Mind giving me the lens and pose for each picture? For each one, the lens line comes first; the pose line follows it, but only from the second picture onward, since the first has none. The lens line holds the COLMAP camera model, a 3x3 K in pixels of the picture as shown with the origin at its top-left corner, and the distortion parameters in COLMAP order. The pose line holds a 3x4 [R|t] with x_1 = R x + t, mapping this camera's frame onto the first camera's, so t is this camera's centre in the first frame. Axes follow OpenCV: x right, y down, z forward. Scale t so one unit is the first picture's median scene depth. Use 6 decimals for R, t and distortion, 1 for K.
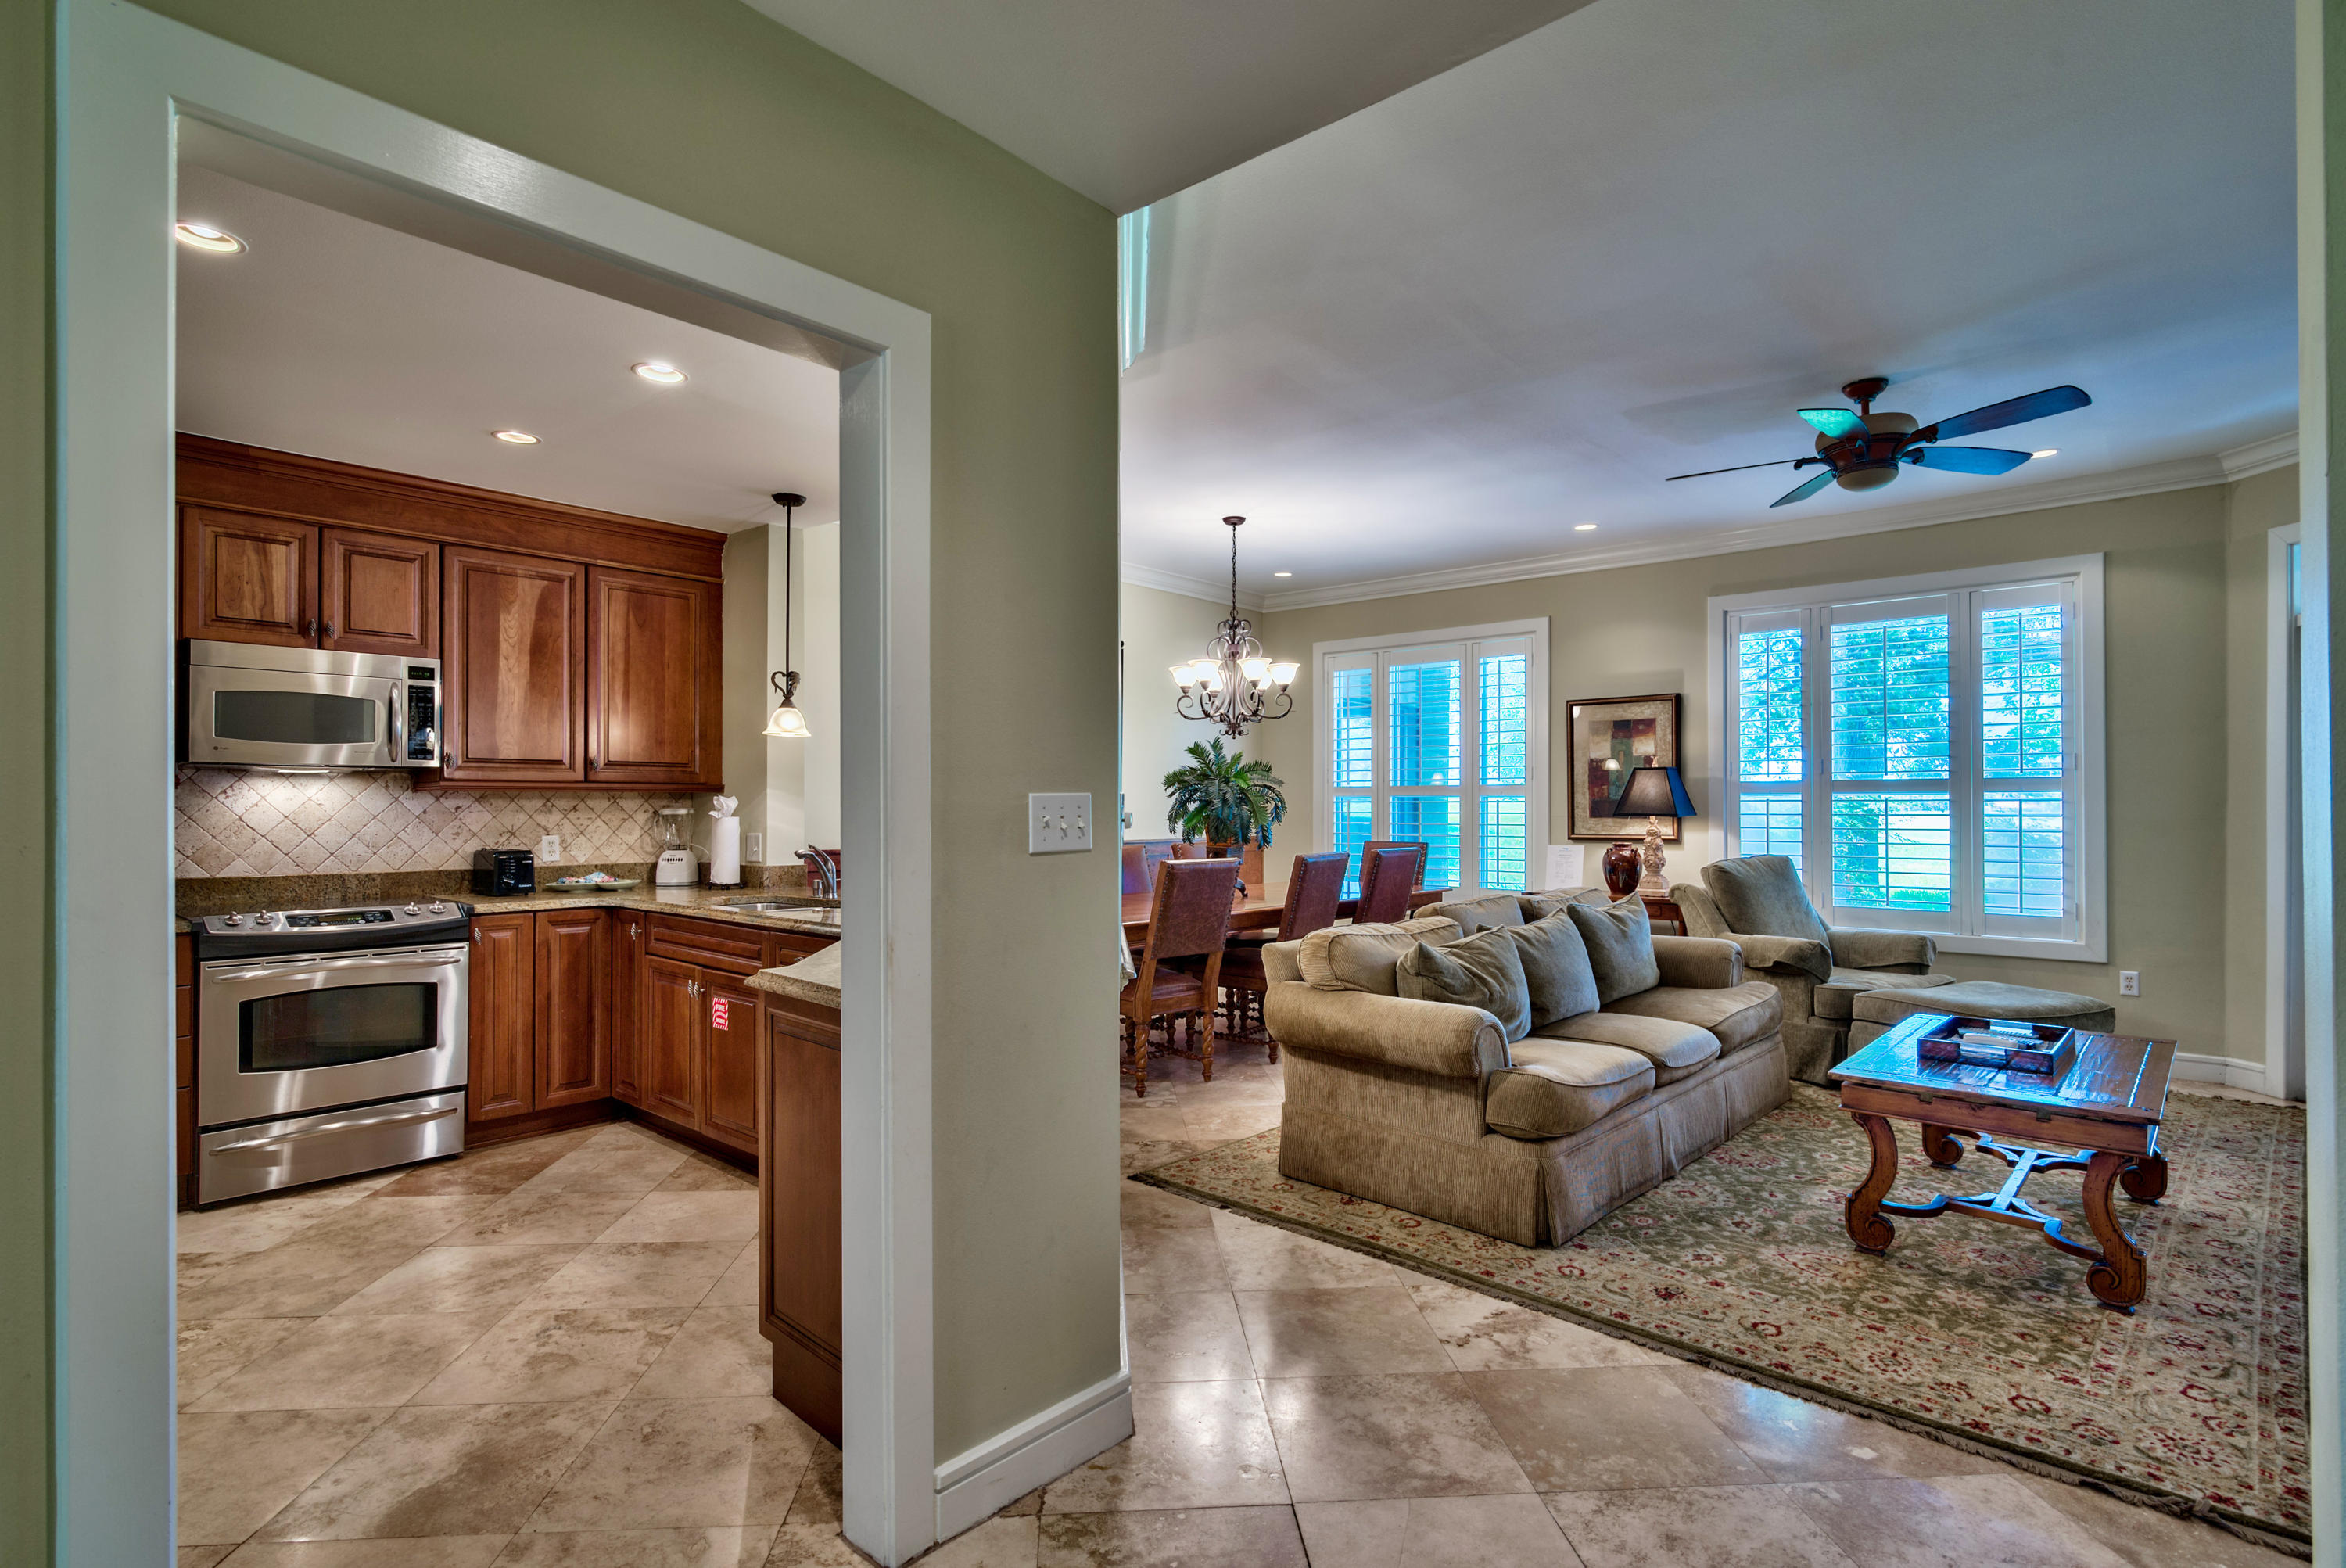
lens RADIAL K [[1147.2, 0, 1170.4], [0, 1147.2, 801.7], [0, 0, 1]] dist [0.000951, -0.000539]
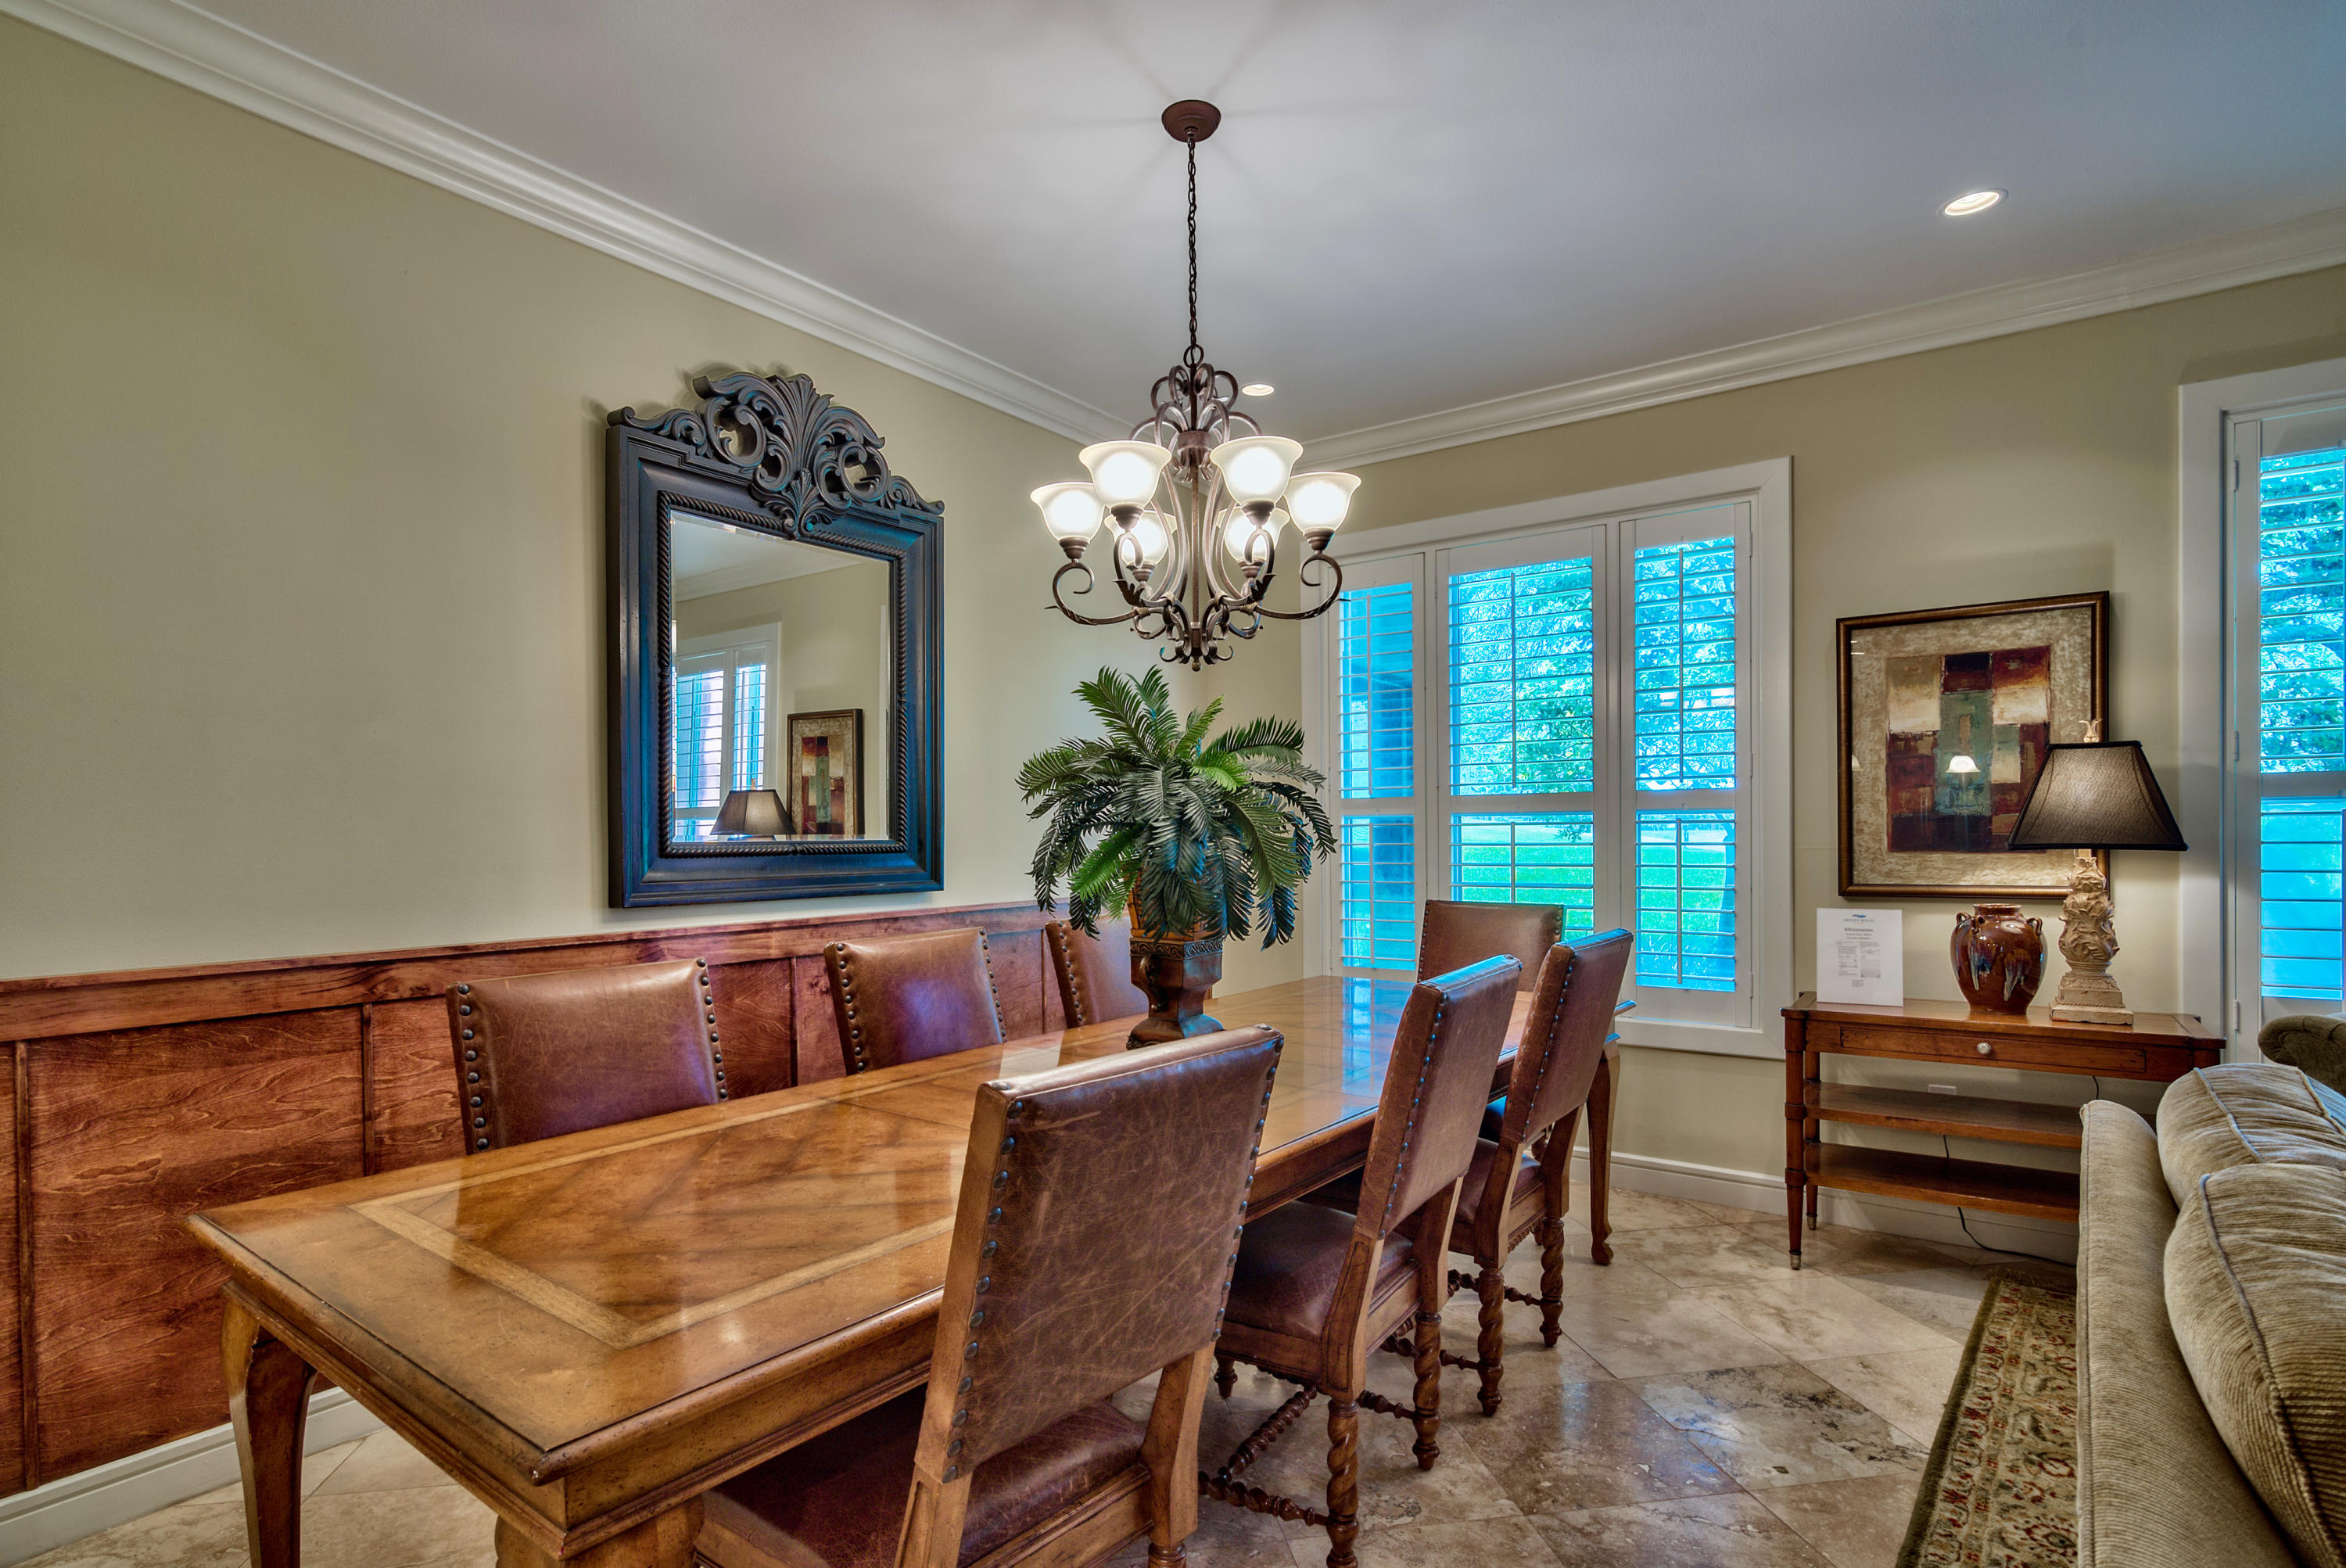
lens RADIAL K [[1147.2, 0, 1186.5], [0, 1147.2, 835.9], [0, 0, 1]] dist [0.000951, -0.000539]
pose [[0.993502, -0.010940, 0.113283, 0.005972], [0.010110, 0.999918, 0.007892, -0.000010], [-0.113361, -0.006695, 0.993531, 0.614363]]
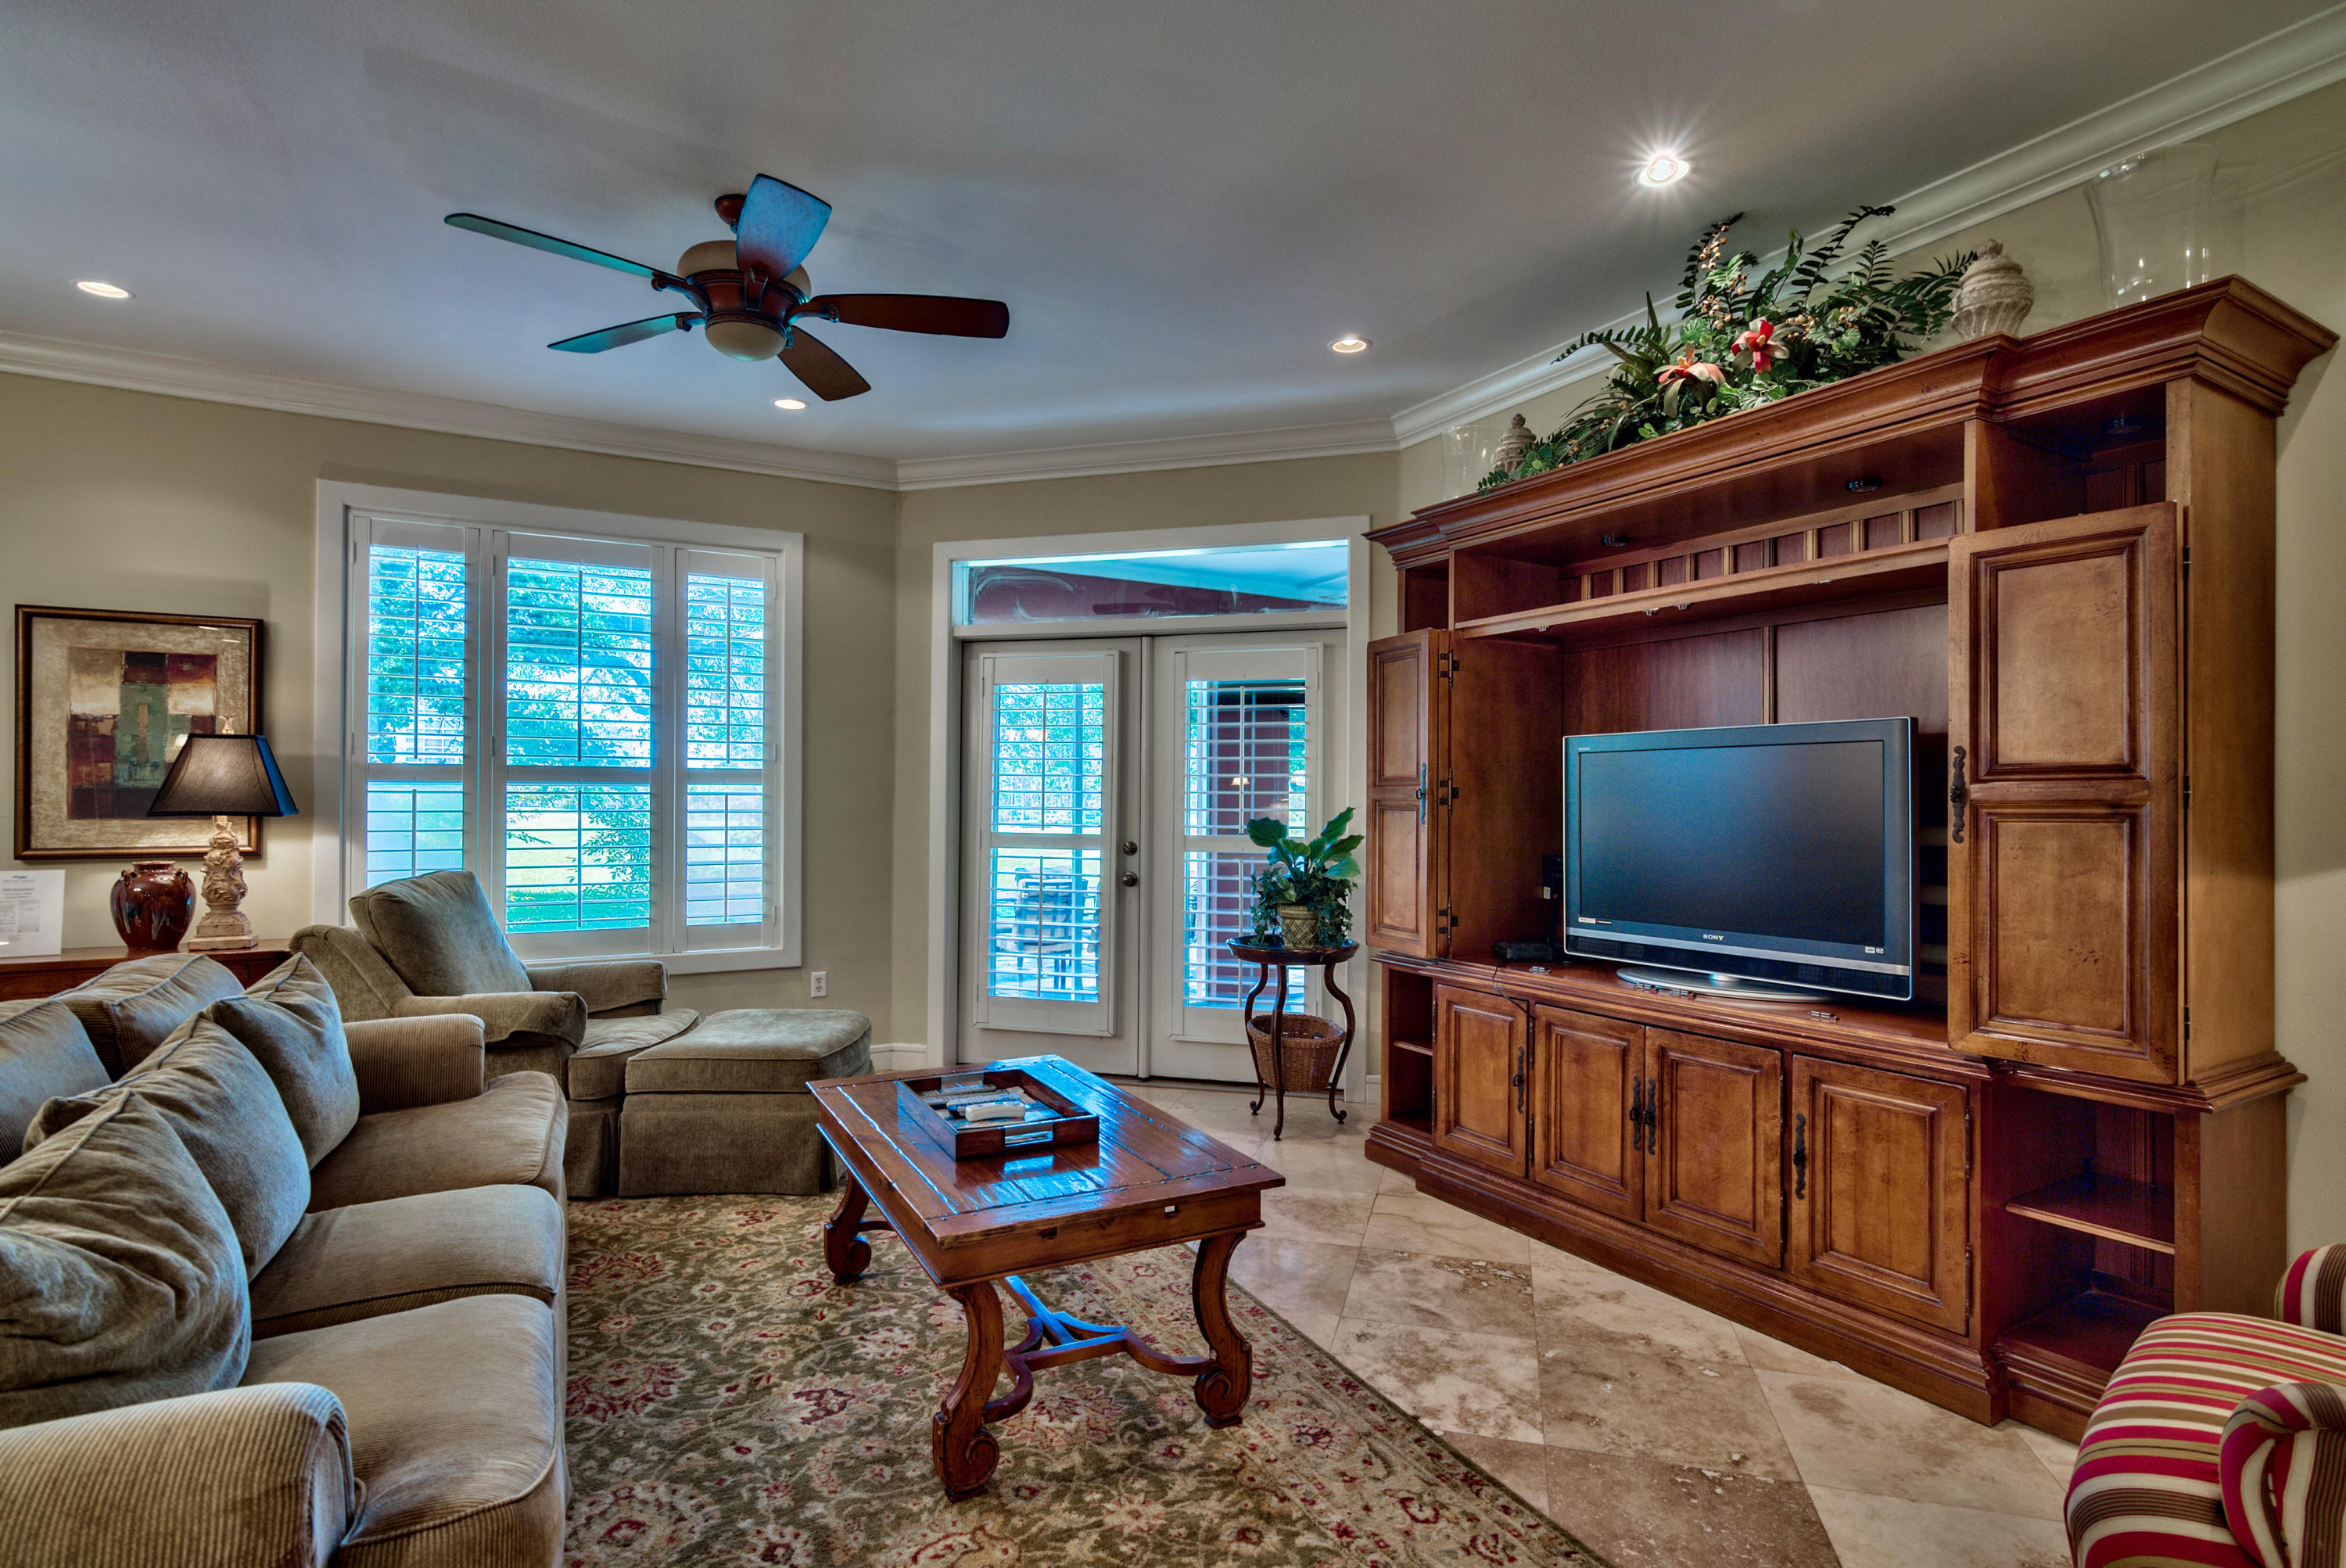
lens RADIAL K [[1147.2, 0, 1154.3], [0, 1147.2, 790.2], [0, 0, 1]] dist [0.000951, -0.000539]
pose [[0.335163, 0.010777, 0.942099, 0.017137], [-0.006955, 0.999936, -0.008965, 0.001337], [-0.942134, -0.003548, 0.335216, 0.356599]]
